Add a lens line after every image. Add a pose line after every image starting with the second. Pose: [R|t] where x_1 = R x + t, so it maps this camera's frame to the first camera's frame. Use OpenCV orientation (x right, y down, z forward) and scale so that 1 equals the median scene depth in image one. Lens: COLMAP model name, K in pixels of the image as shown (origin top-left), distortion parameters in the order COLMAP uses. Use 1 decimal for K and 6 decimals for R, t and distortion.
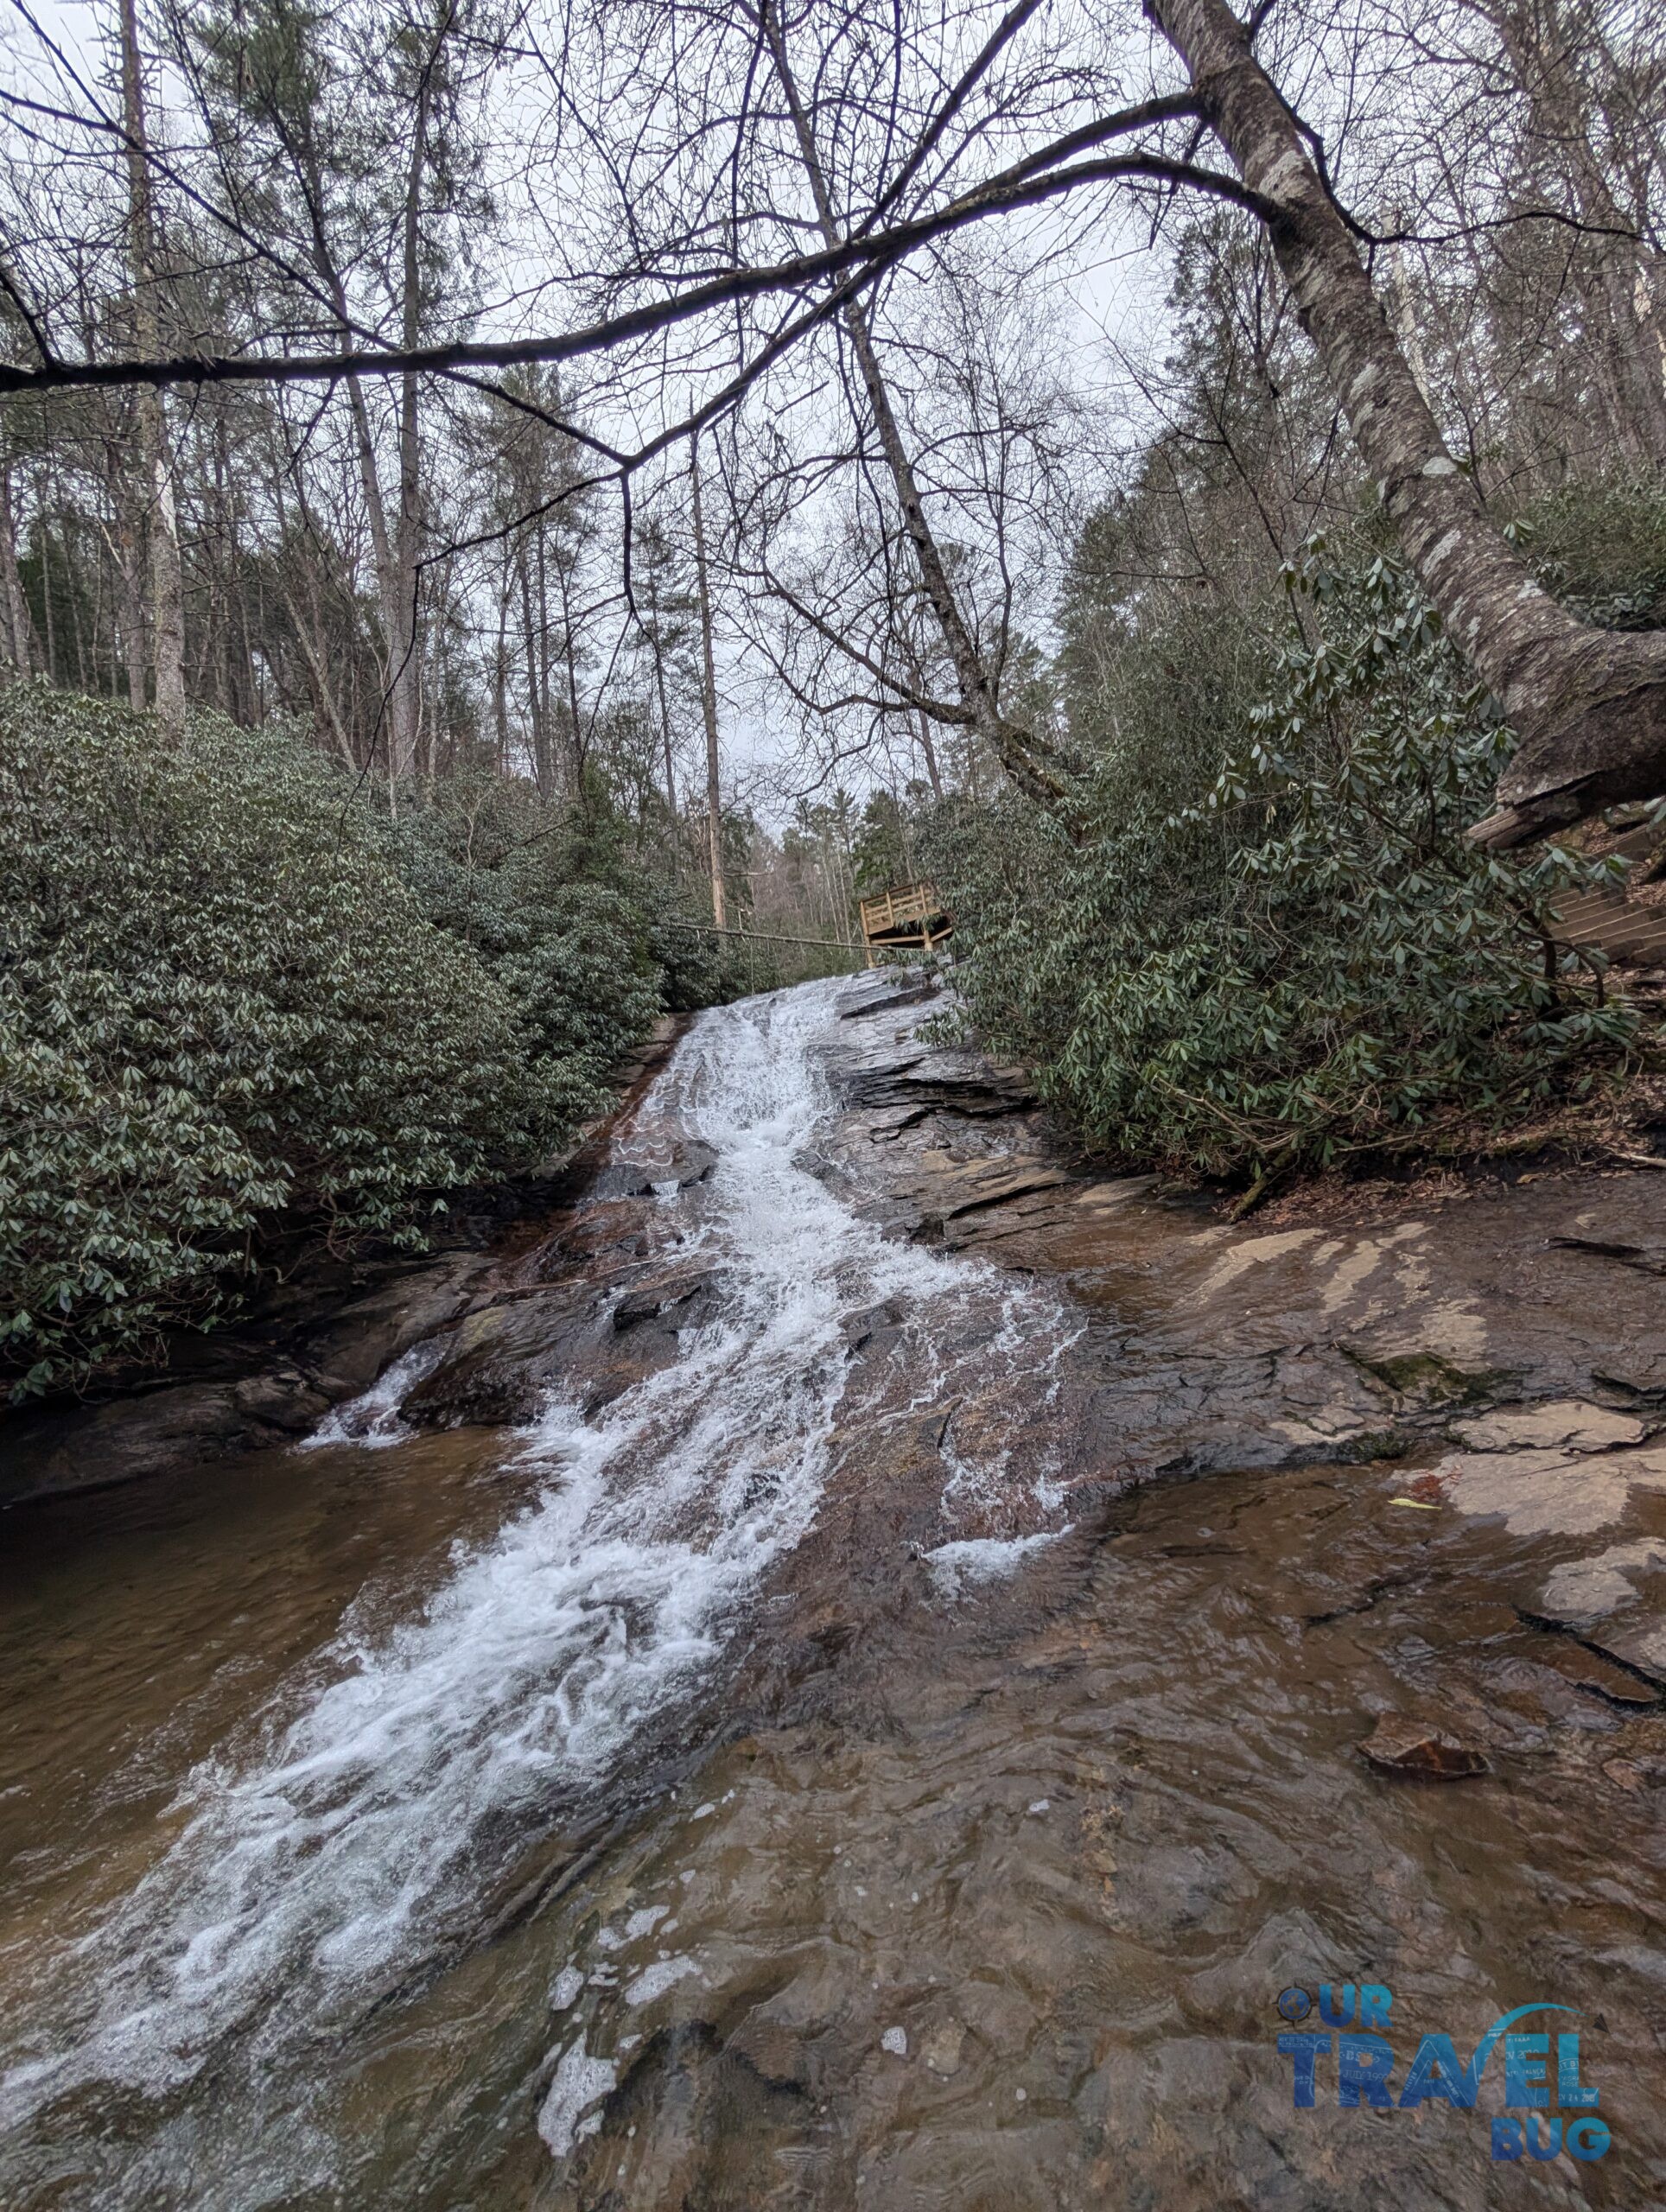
lens RADIAL K [[771.5, 0, 821.4], [0, 771.5, 1123.2], [0, 0, 1]] dist [-0.003296, 0.000037]
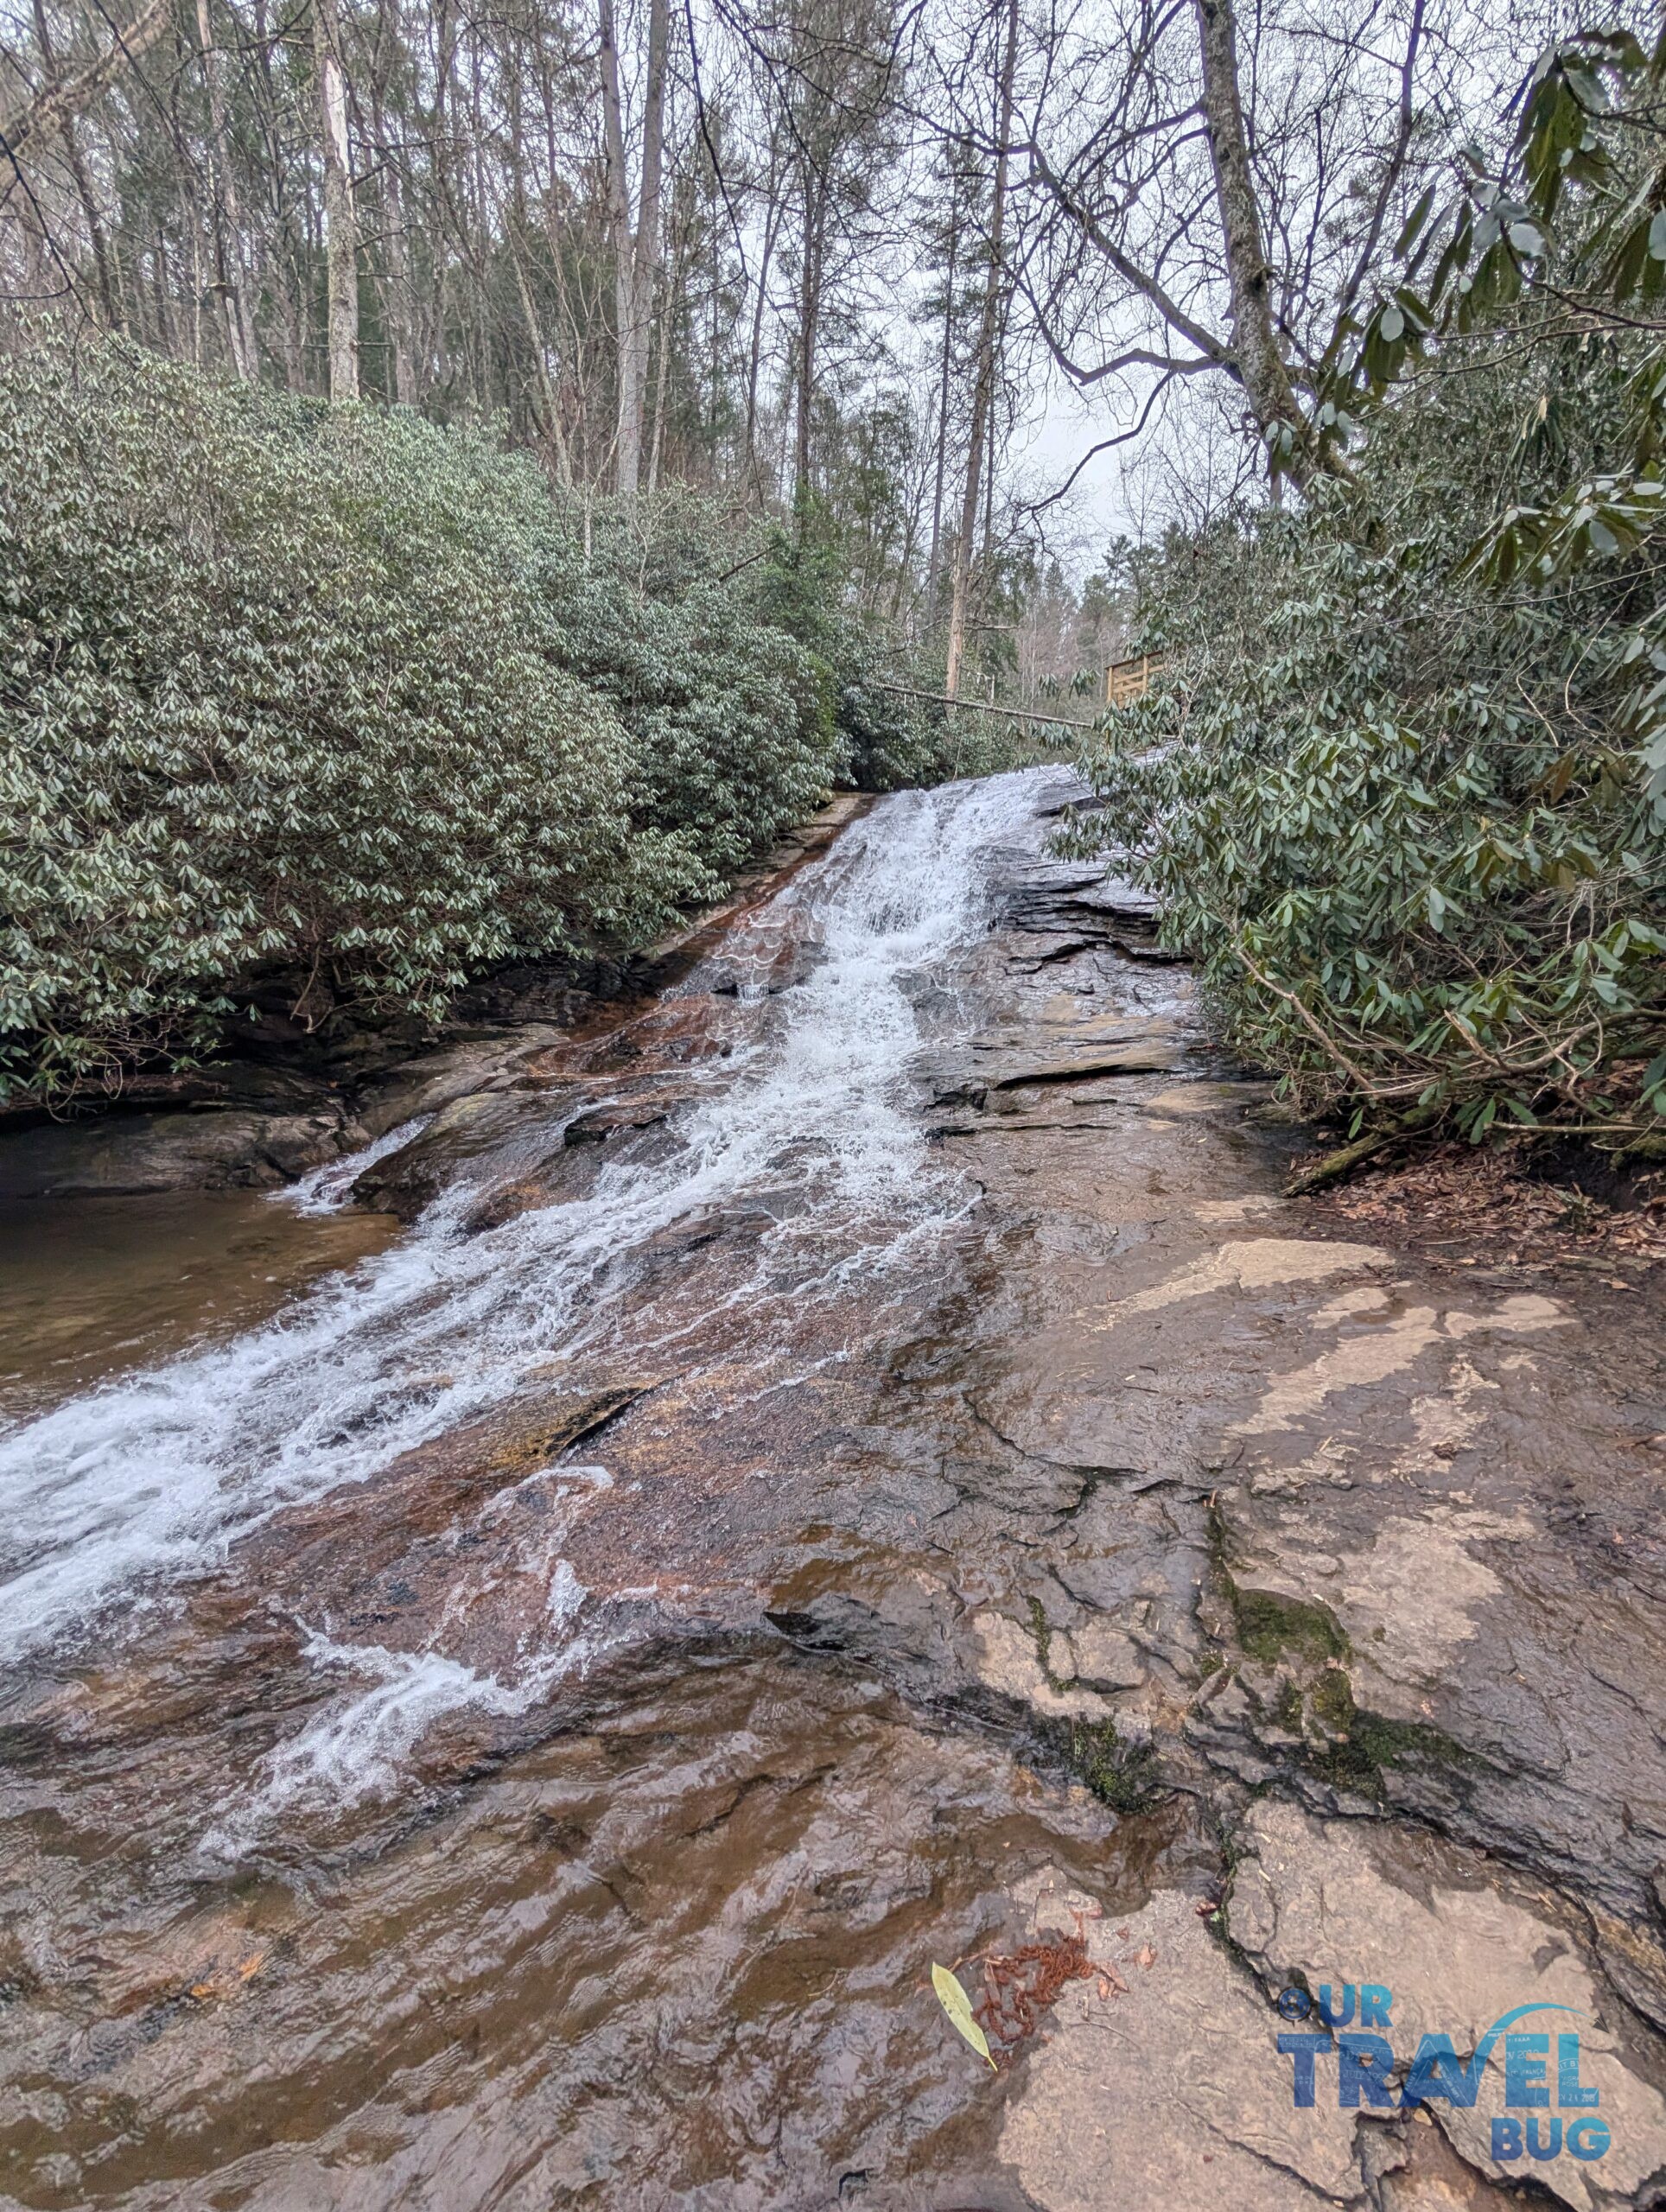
lens RADIAL K [[771.5, 0, 850.4], [0, 771.5, 1106.1], [0, 0, 1]] dist [-0.003296, 0.000037]
pose [[0.948418, 0.189847, -0.253893, 0.147575], [-0.125678, 0.960402, 0.248664, -0.023945], [0.291047, -0.203929, 0.934722, 0.137072]]
